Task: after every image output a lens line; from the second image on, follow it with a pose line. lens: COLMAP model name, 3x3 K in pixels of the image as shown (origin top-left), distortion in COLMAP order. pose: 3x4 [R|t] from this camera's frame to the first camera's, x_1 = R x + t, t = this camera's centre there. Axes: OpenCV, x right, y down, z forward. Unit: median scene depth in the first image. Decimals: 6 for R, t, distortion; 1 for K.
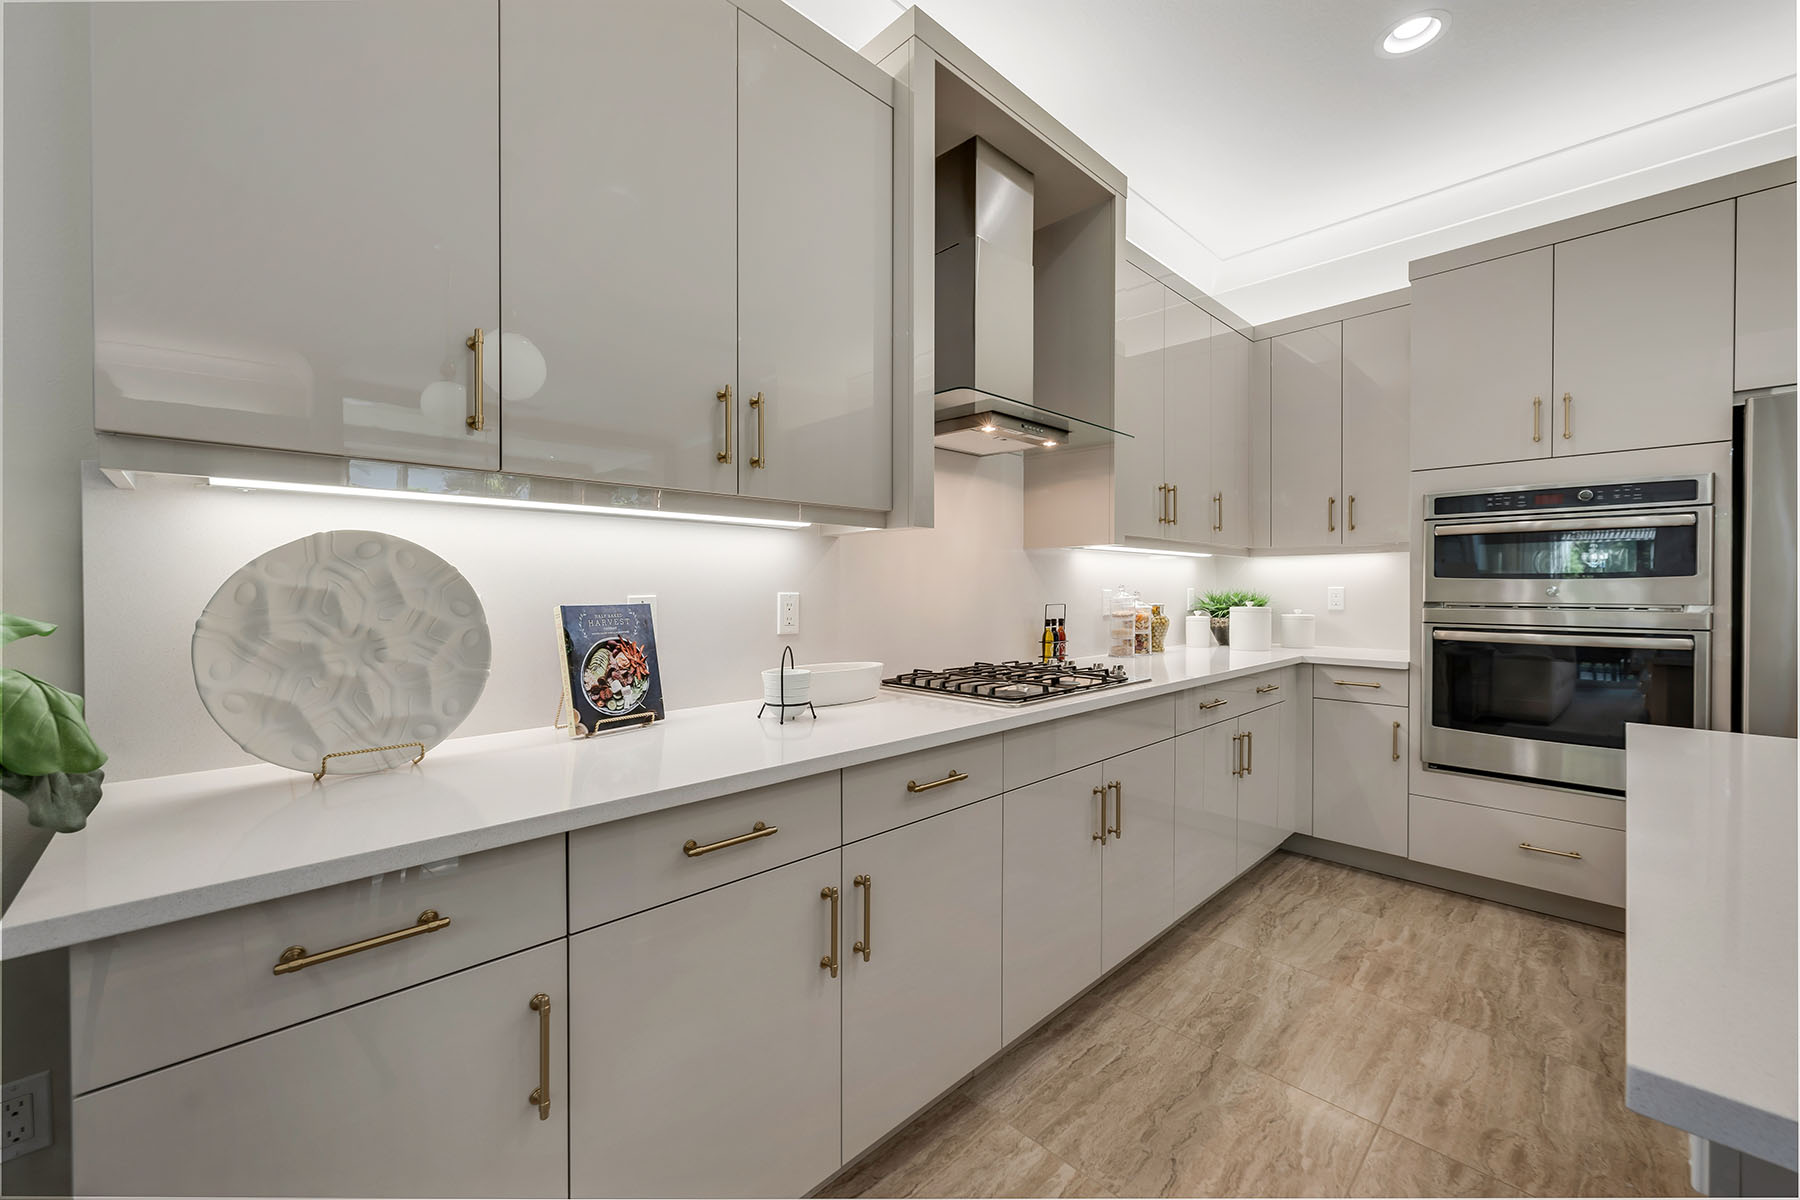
lens RADIAL K [[712.8, 0, 896.1], [0, 712.8, 590.7], [0, 0, 1]] dist [0.001091, 0.000029]
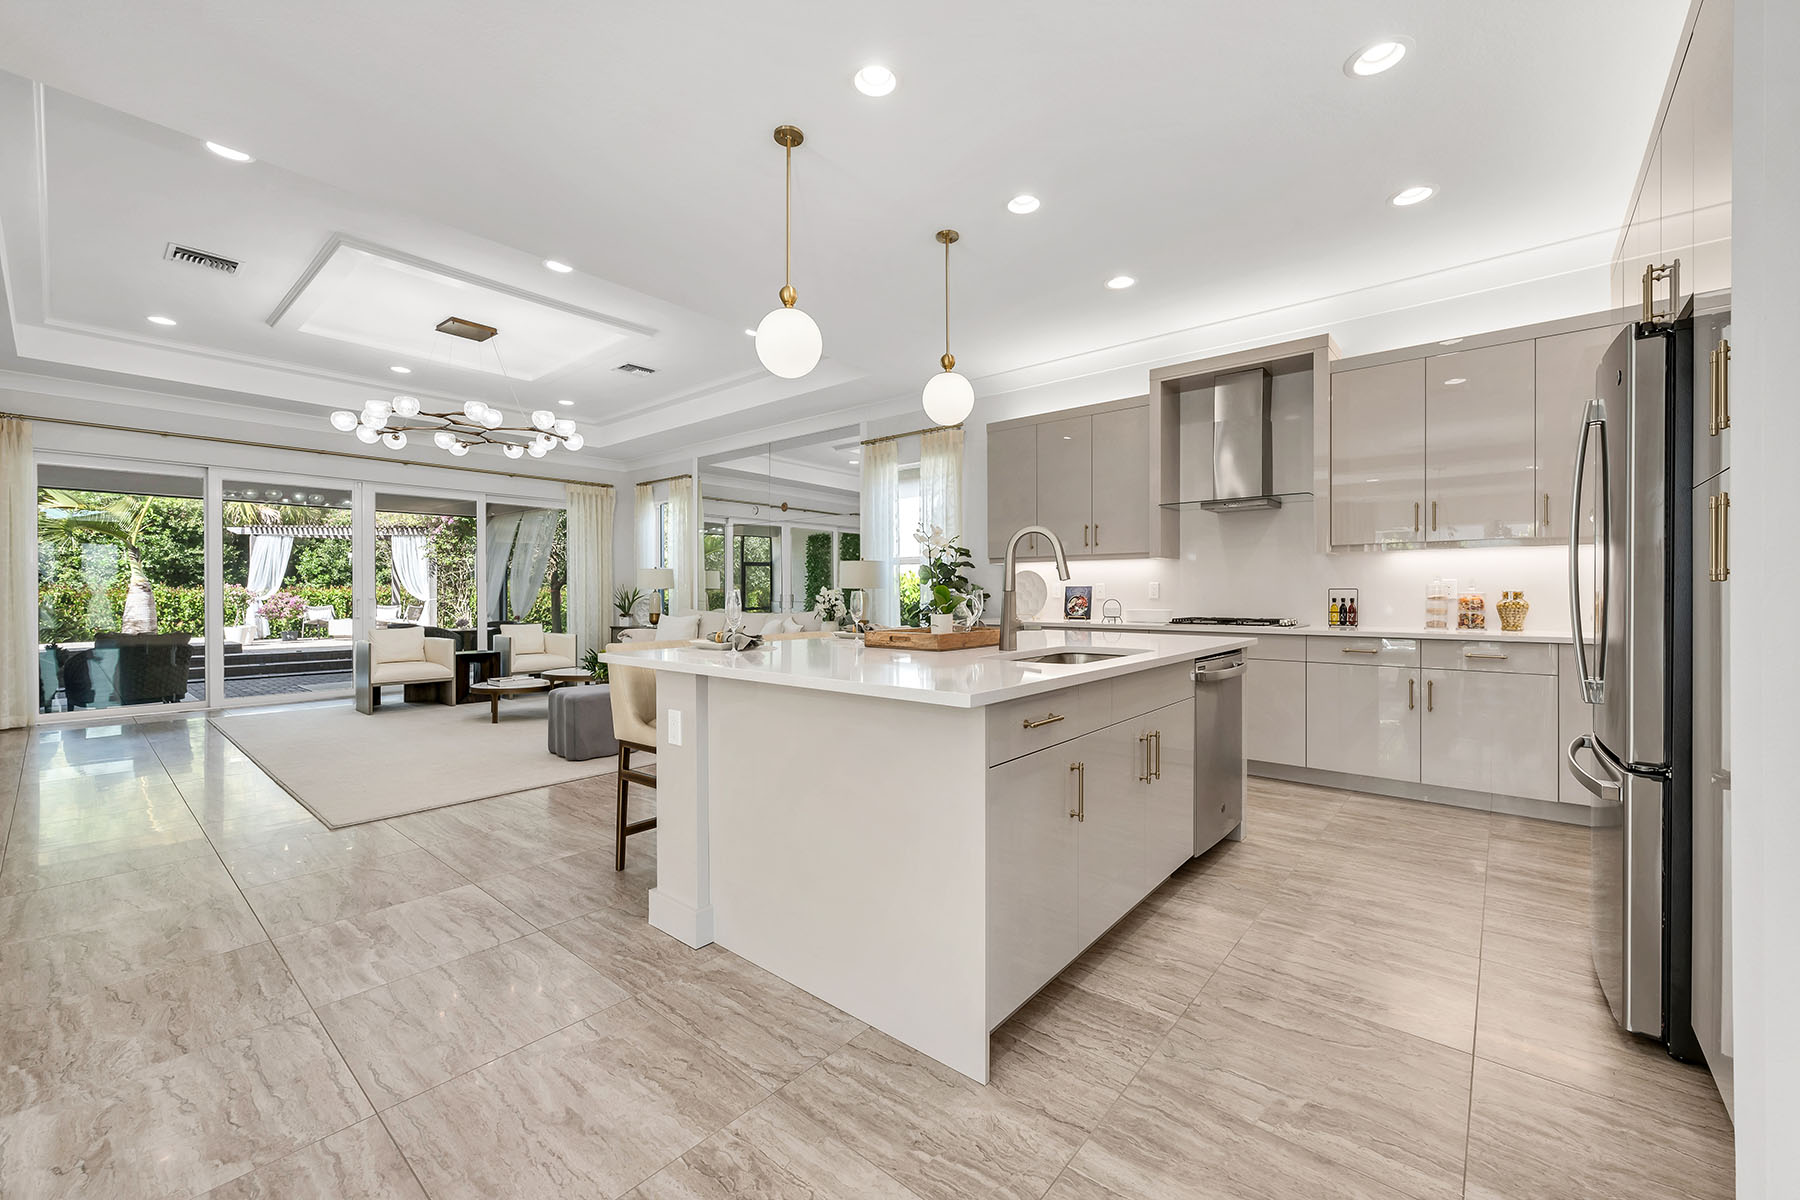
lens RADIAL K [[714.6, 0, 894.3], [0, 714.6, 596.4], [0, 0, 1]] dist [0.000051, 0.000166]
pose [[0.093378, 0.004908, -0.995619, 1.951009], [-0.004947, 0.999978, 0.004466, 0.037150], [0.995618, 0.004509, 0.093401, -0.176274]]
